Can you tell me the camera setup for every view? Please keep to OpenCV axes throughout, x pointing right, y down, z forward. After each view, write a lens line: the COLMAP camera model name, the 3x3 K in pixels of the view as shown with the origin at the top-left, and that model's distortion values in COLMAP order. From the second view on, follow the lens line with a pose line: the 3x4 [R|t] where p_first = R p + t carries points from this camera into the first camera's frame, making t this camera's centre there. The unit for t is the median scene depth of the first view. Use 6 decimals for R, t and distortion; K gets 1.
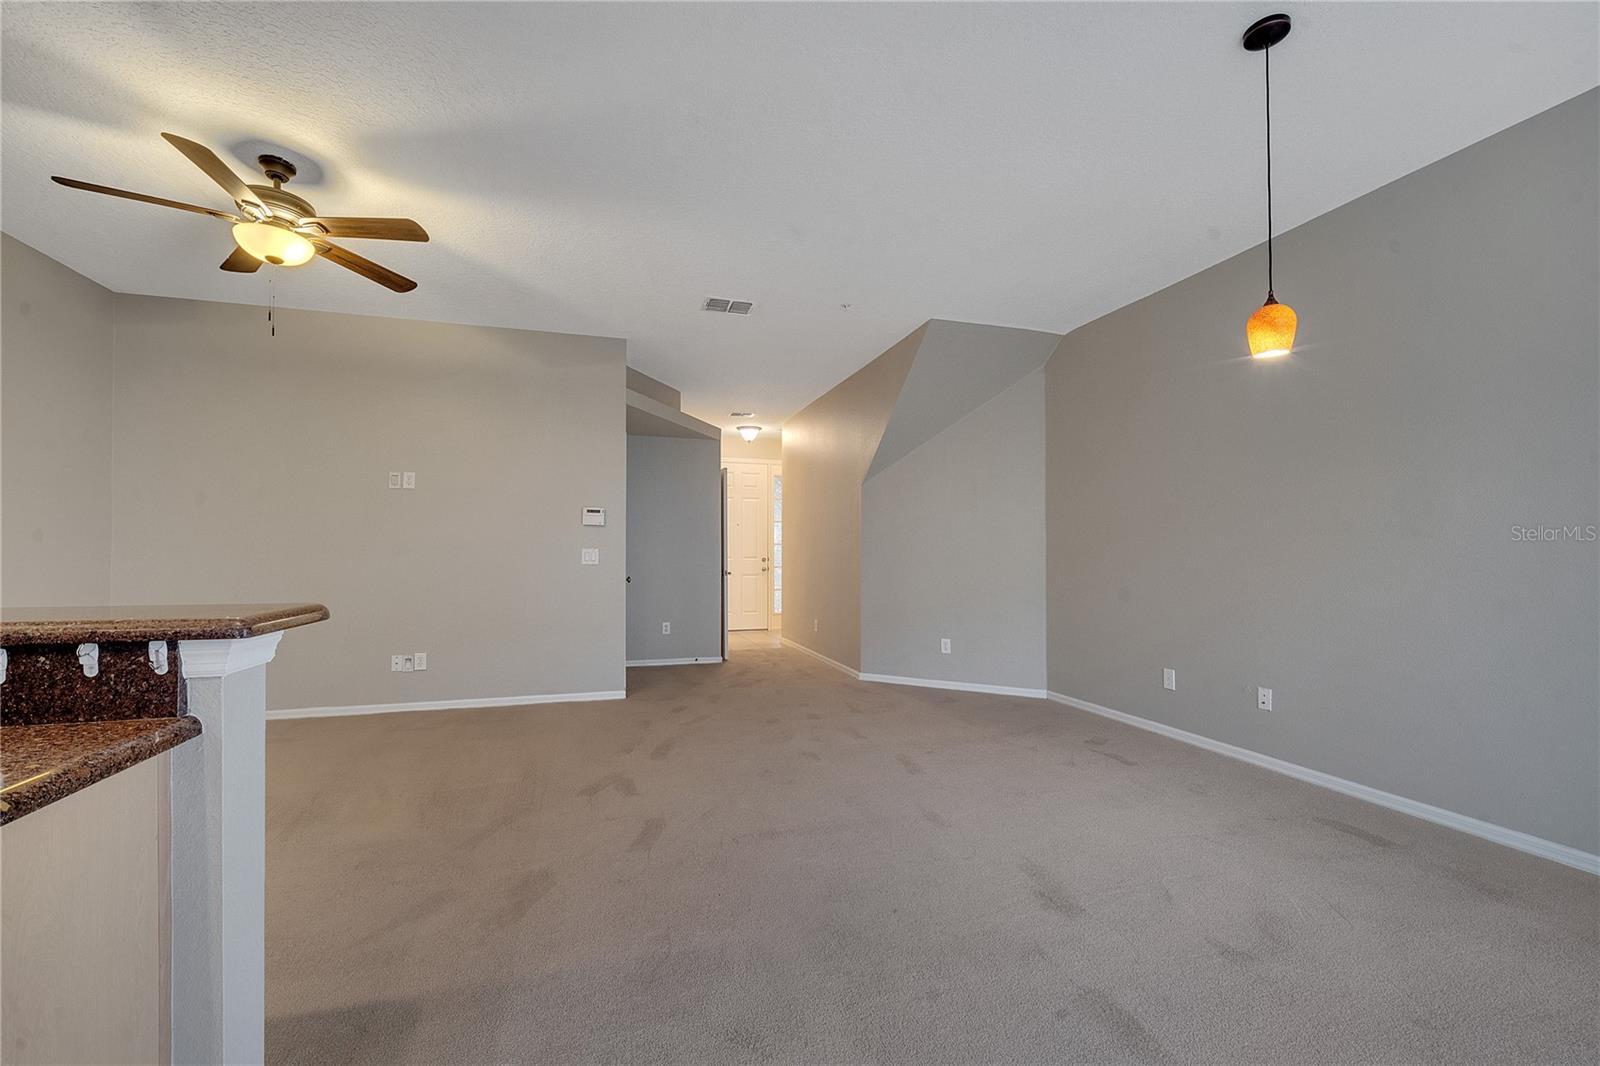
lens RADIAL K [[657.9, 0, 798.1], [0, 657.9, 542.3], [0, 0, 1]] dist [-0.003874, -0.000883]
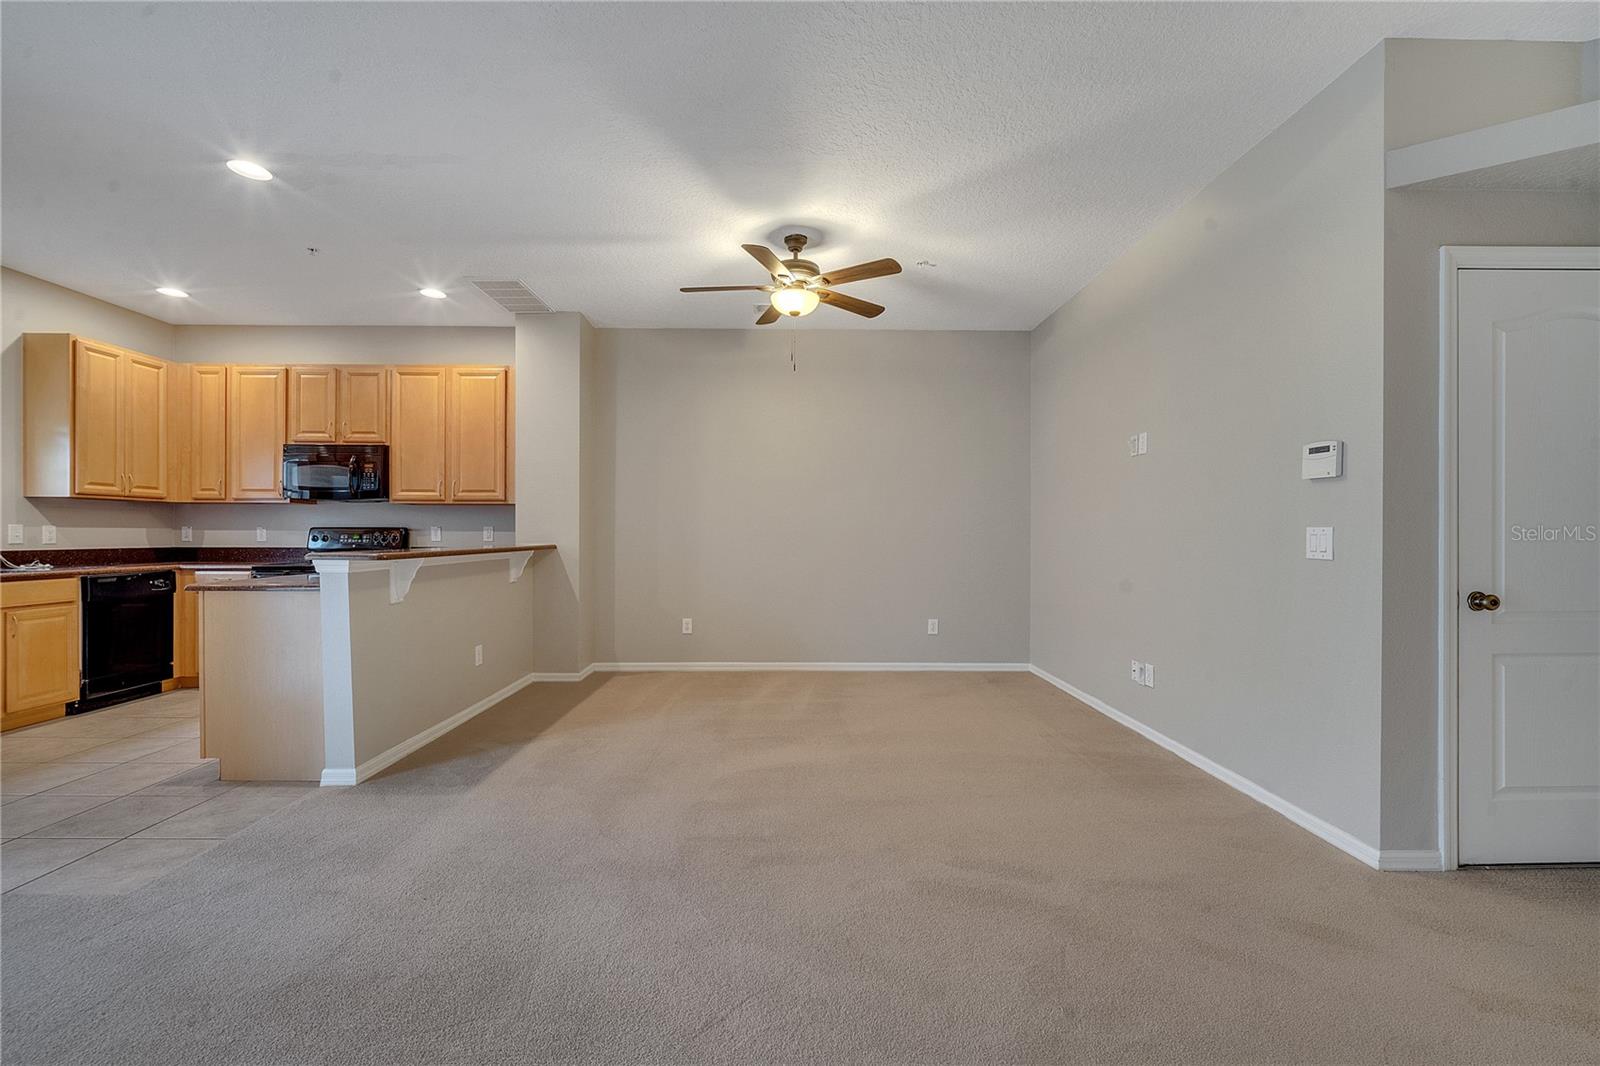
lens RADIAL K [[657.9, 0, 795.5], [0, 657.9, 537.5], [0, 0, 1]] dist [-0.003874, -0.000883]
pose [[-0.284826, 0.003105, -0.958574, 0.260415], [0.010964, 0.999940, -0.000018, 0.012806], [0.958517, -0.010515, -0.284843, 0.744928]]
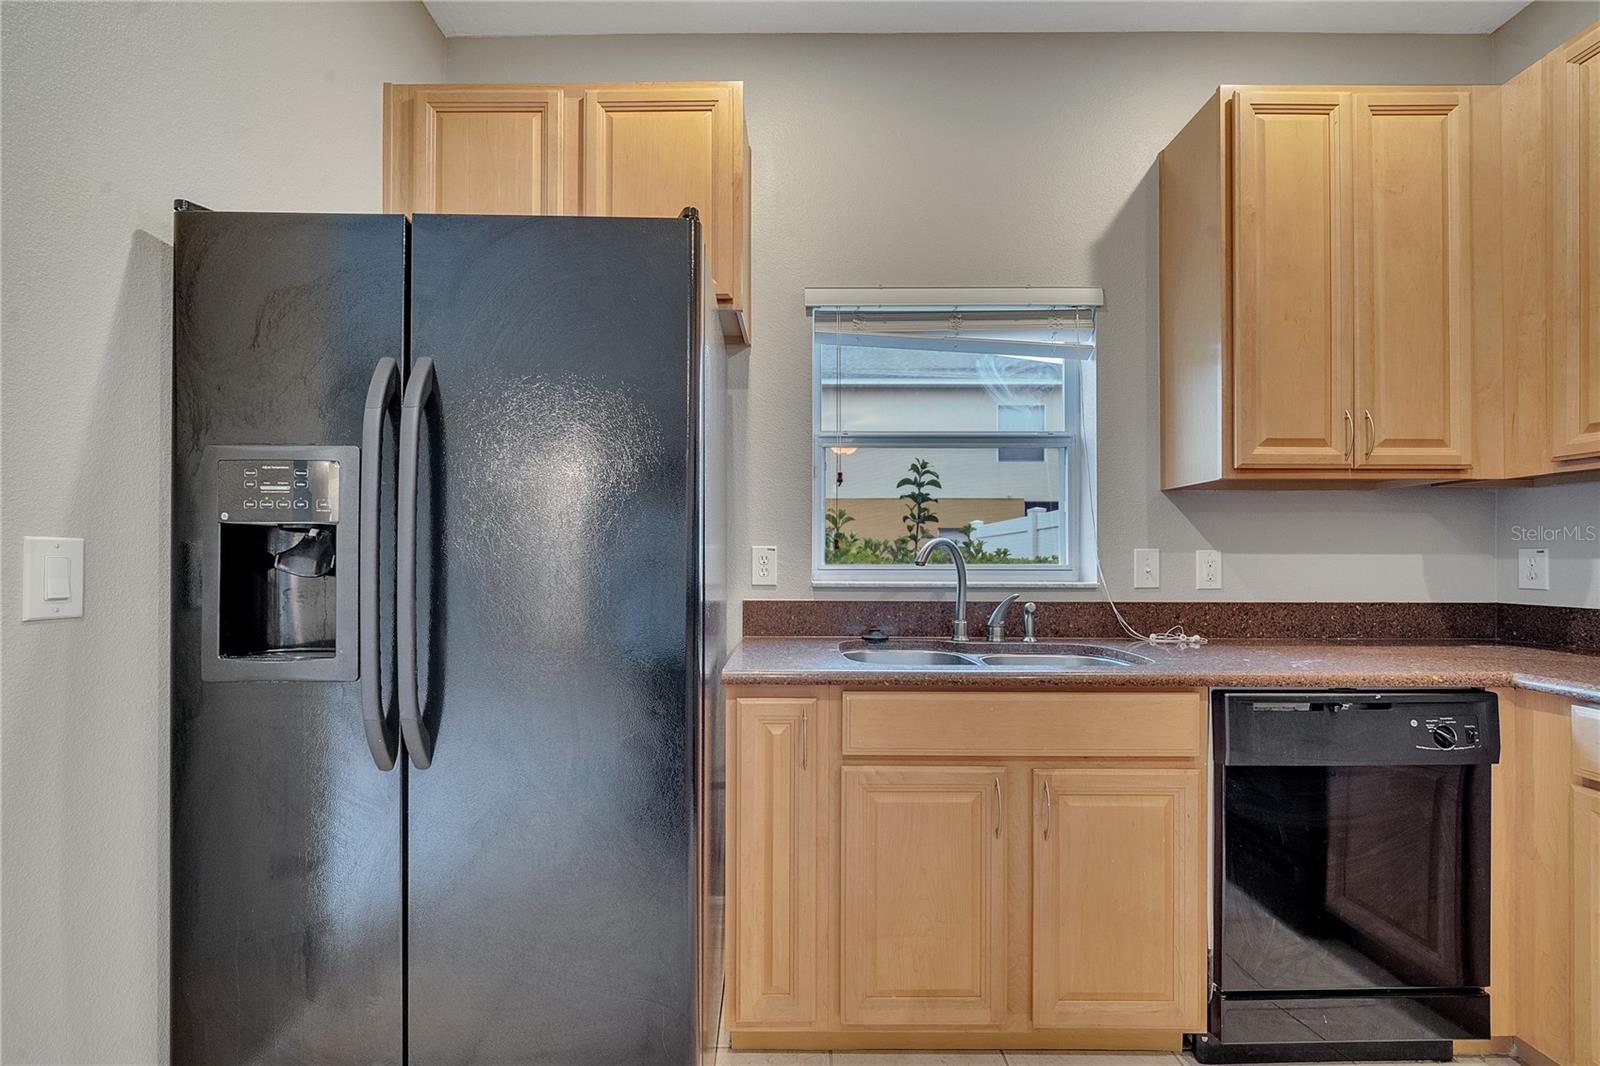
lens RADIAL K [[657.9, 0, 786.8], [0, 657.9, 555.2], [0, 0, 1]] dist [-0.003874, -0.000883]
pose [[-0.952615, -0.000786, 0.304178, -0.156829], [-0.007780, 0.999732, -0.021782, 0.000290], [-0.304079, -0.023116, -0.952366, 0.028247]]
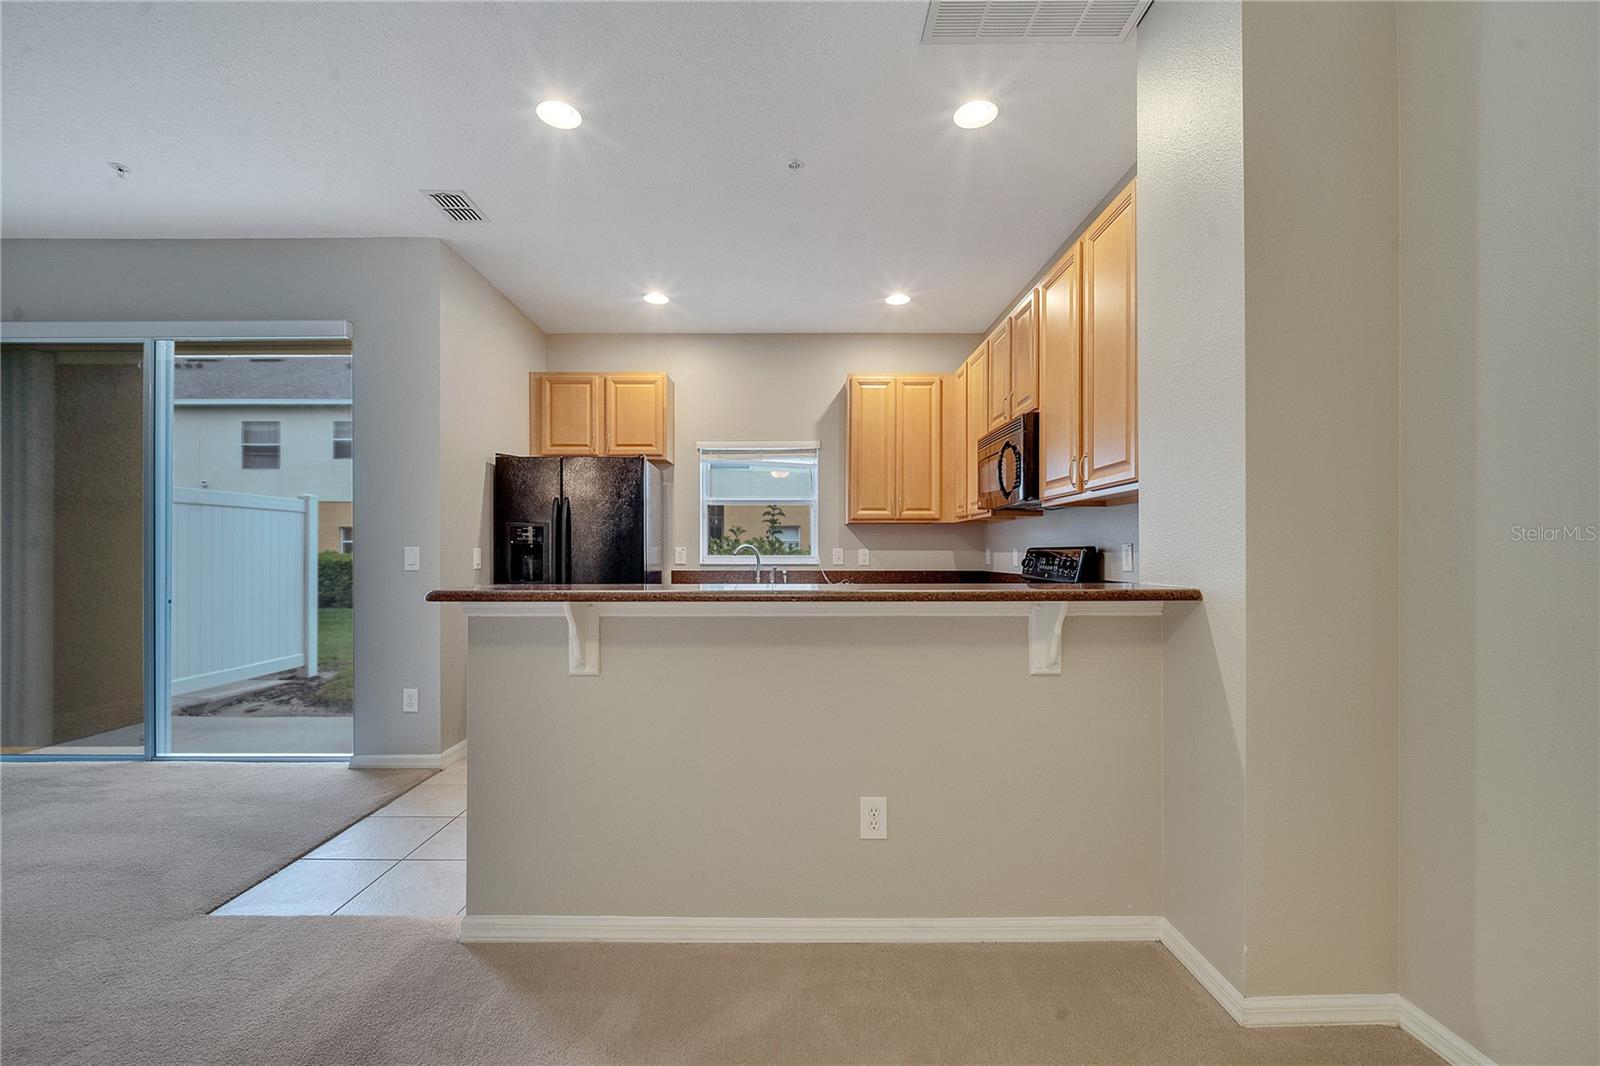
lens RADIAL K [[657.9, 0, 786.5], [0, 657.9, 550.3], [0, 0, 1]] dist [-0.003874, -0.000883]
pose [[-0.951772, 0.000074, 0.306805, -0.465563], [-0.005857, 0.999813, -0.018409, 0.006453], [-0.306749, -0.019318, -0.951594, 0.520322]]
